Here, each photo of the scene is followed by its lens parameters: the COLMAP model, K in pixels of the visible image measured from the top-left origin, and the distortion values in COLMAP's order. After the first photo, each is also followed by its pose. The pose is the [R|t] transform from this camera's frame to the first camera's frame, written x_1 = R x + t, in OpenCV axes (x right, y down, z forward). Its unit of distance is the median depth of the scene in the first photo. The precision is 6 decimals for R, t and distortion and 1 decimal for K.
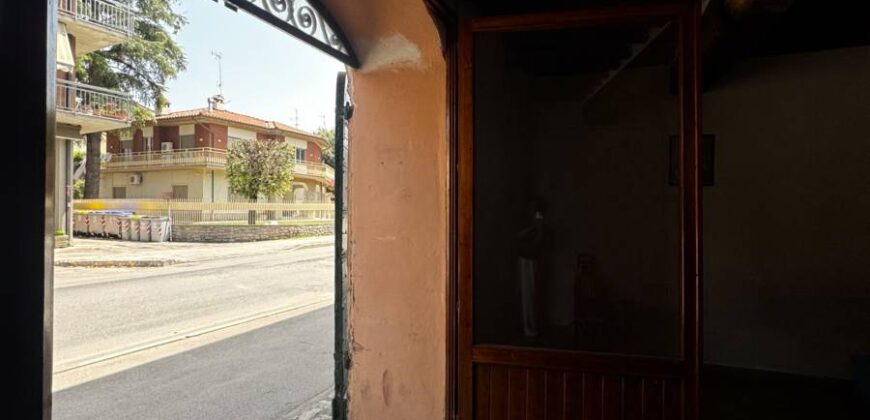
lens RADIAL K [[464.4, 0, 439.3], [0, 464.4, 211.9], [0, 0, 1]] dist [-0.004792, -0.000200]
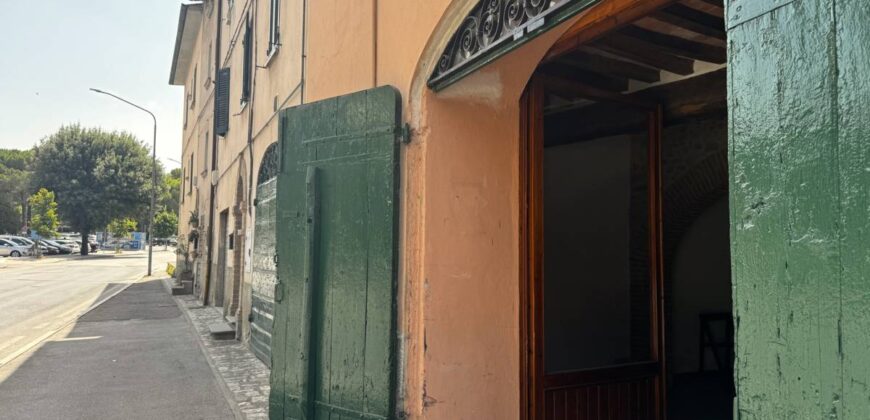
lens RADIAL K [[624.8, 0, 432.7], [0, 624.8, 209.0], [0, 0, 1]] dist [0.072319, -0.107718]
pose [[0.682915, 0.058222, 0.728174, -1.091765], [-0.015446, 0.997747, -0.065290, 0.003981], [-0.730334, 0.033340, 0.682276, 0.169467]]
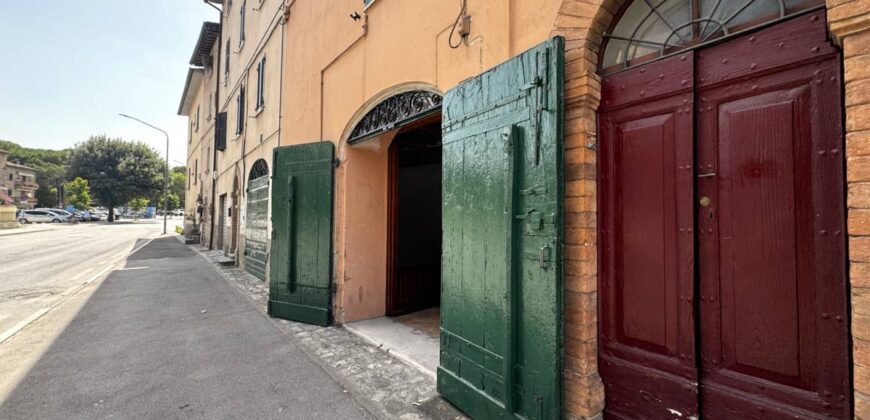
lens RADIAL K [[350.4, 0, 436.9], [0, 350.4, 208.8], [0, 0, 1]] dist [-0.000771, -0.000199]
pose [[0.478102, 0.033818, 0.877653, -1.398276], [-0.013491, 0.999423, -0.031161, 0.024172], [-0.878201, 0.003058, 0.478283, -0.101365]]
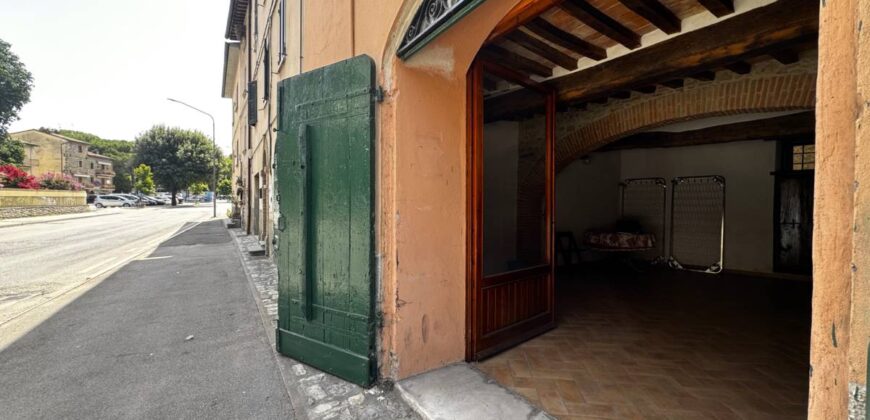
lens RADIAL K [[350.4, 0, 436.9], [0, 350.4, 208.8], [0, 0, 1]] dist [-0.000771, -0.000199]
pose [[0.577231, -0.013794, 0.816464, -0.855759], [-0.006218, 0.999754, 0.021287, 0.037473], [-0.816557, -0.017365, 0.577003, 0.436903]]
